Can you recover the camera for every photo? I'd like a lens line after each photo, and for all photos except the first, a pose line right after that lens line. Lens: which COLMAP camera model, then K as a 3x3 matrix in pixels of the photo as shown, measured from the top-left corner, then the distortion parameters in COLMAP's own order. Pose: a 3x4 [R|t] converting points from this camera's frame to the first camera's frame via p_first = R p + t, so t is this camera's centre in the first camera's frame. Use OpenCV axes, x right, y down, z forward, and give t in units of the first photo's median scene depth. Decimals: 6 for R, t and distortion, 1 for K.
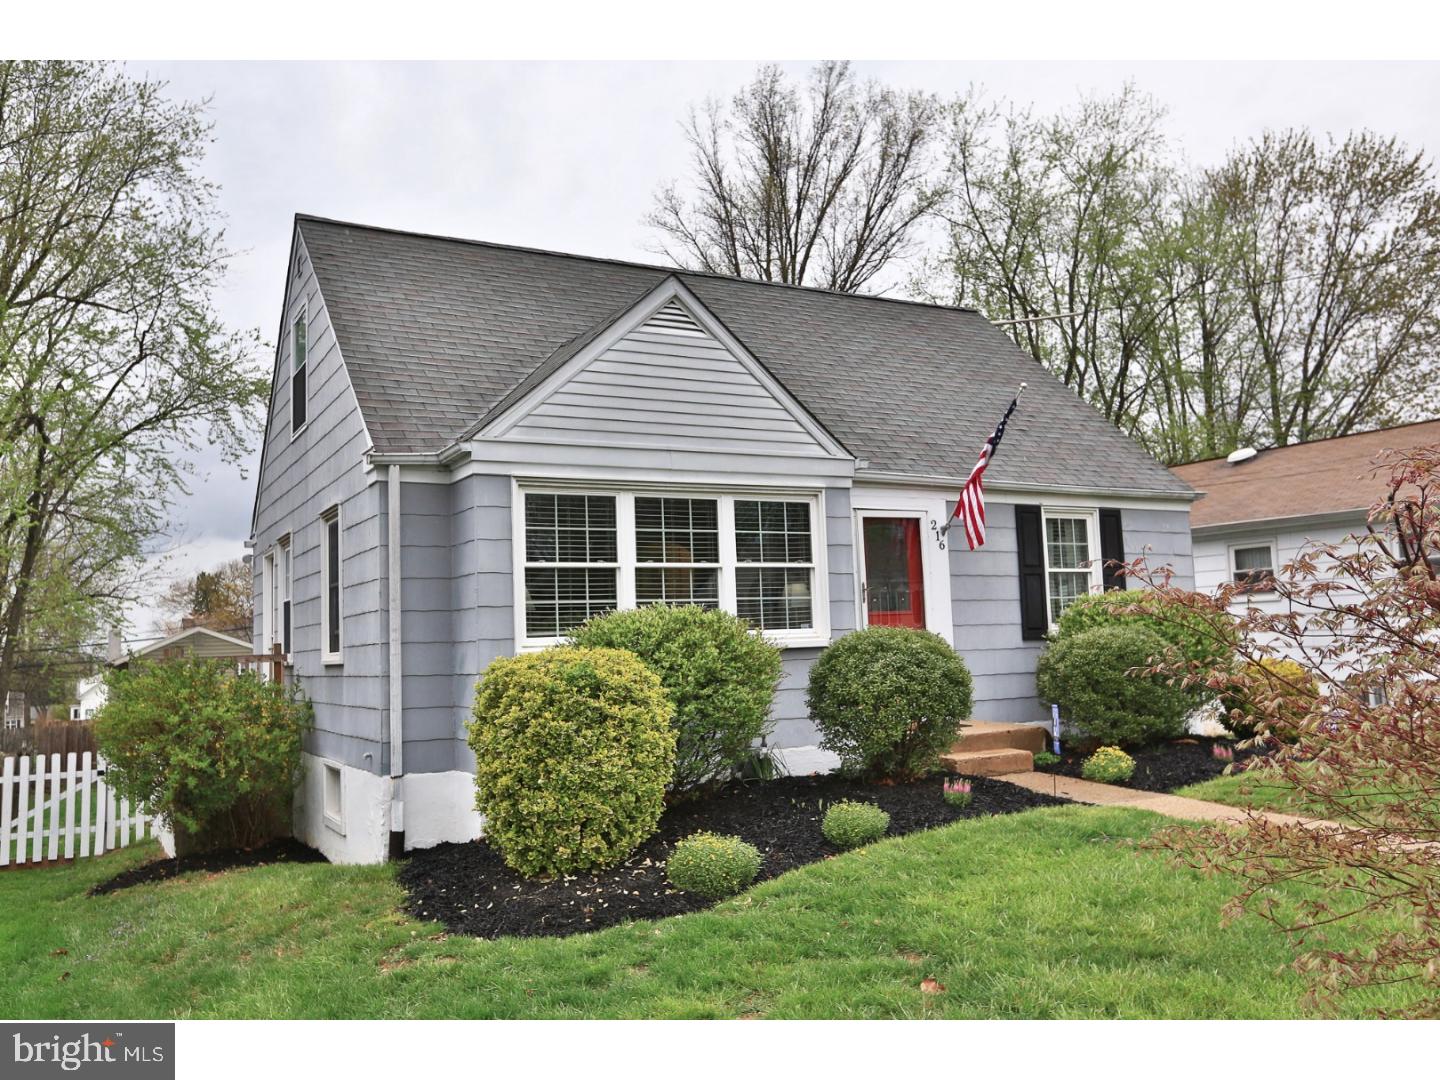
lens RADIAL K [[1198.8, 0, 716.6], [0, 1198.8, 543.3], [0, 0, 1]] dist [0.005919, 0.001109]
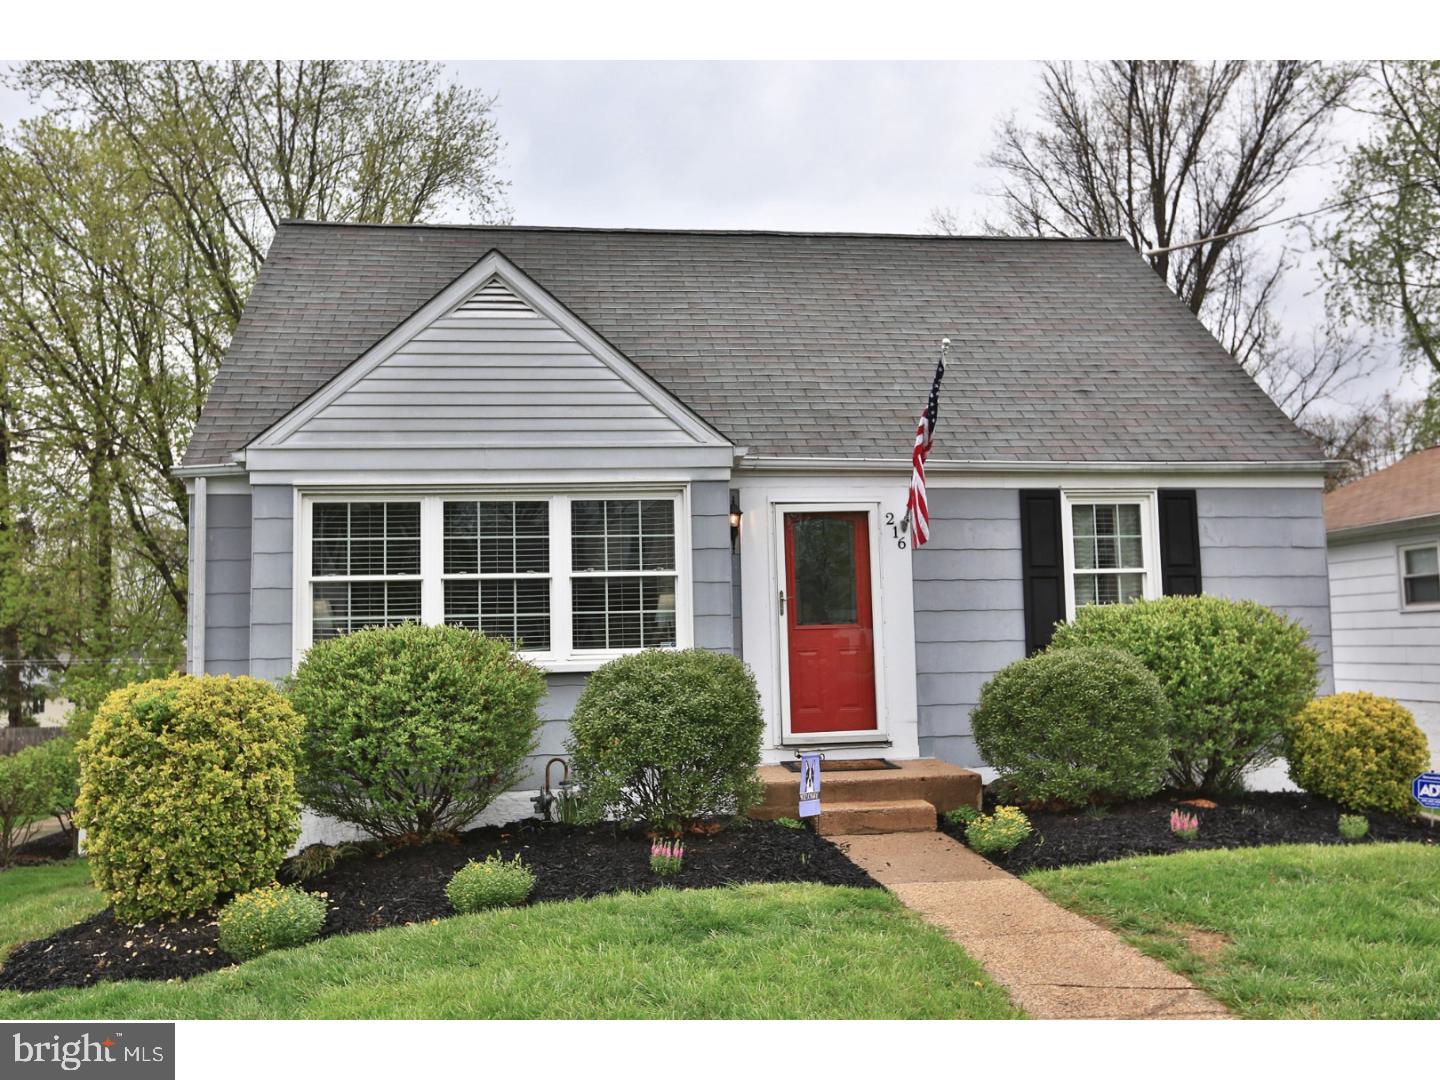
lens RADIAL K [[1250.4, 0, 719.1], [0, 1250.4, 543.1], [0, 0, 1]] dist [0.027209, 0.026207]
pose [[0.930414, -0.026813, -0.365529, 0.431919], [0.026623, 0.999630, -0.005560, 0.003003], [0.365543, -0.004558, 0.930783, 0.183256]]
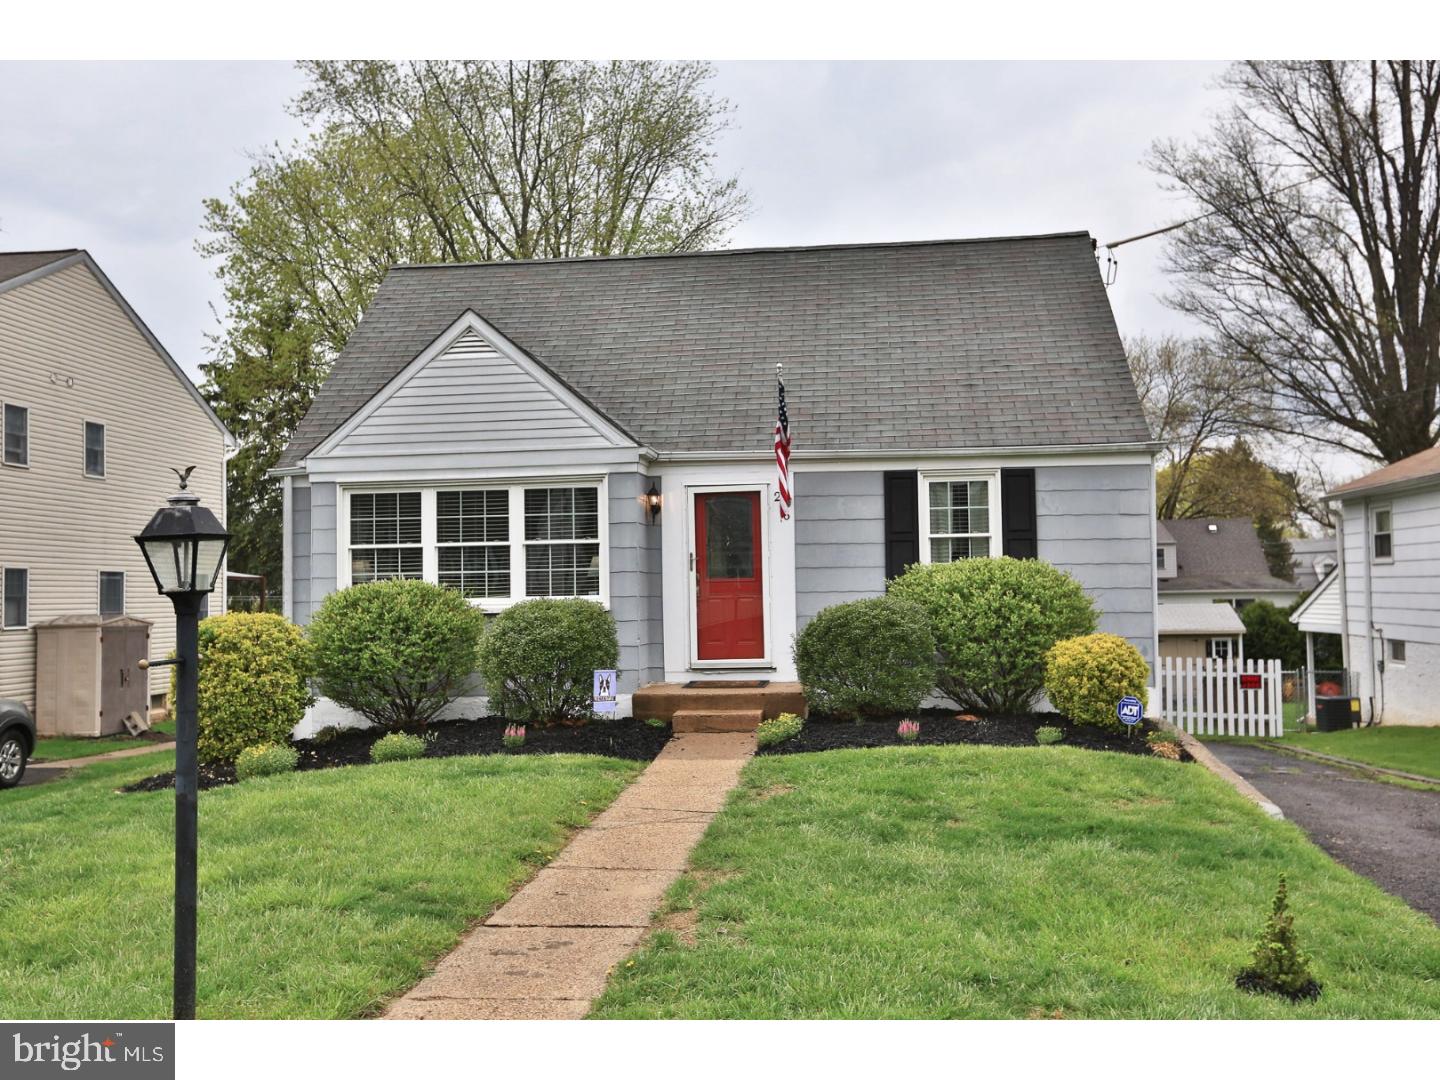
lens RADIAL K [[1281.4, 0, 723.8], [0, 1281.4, 537.2], [0, 0, 1]] dist [0.038152, -0.006241]
pose [[0.814159, -0.013752, -0.580479, 0.896658], [0.040107, 0.998664, 0.032594, -0.020830], [0.579255, -0.049818, 0.813623, 0.059364]]
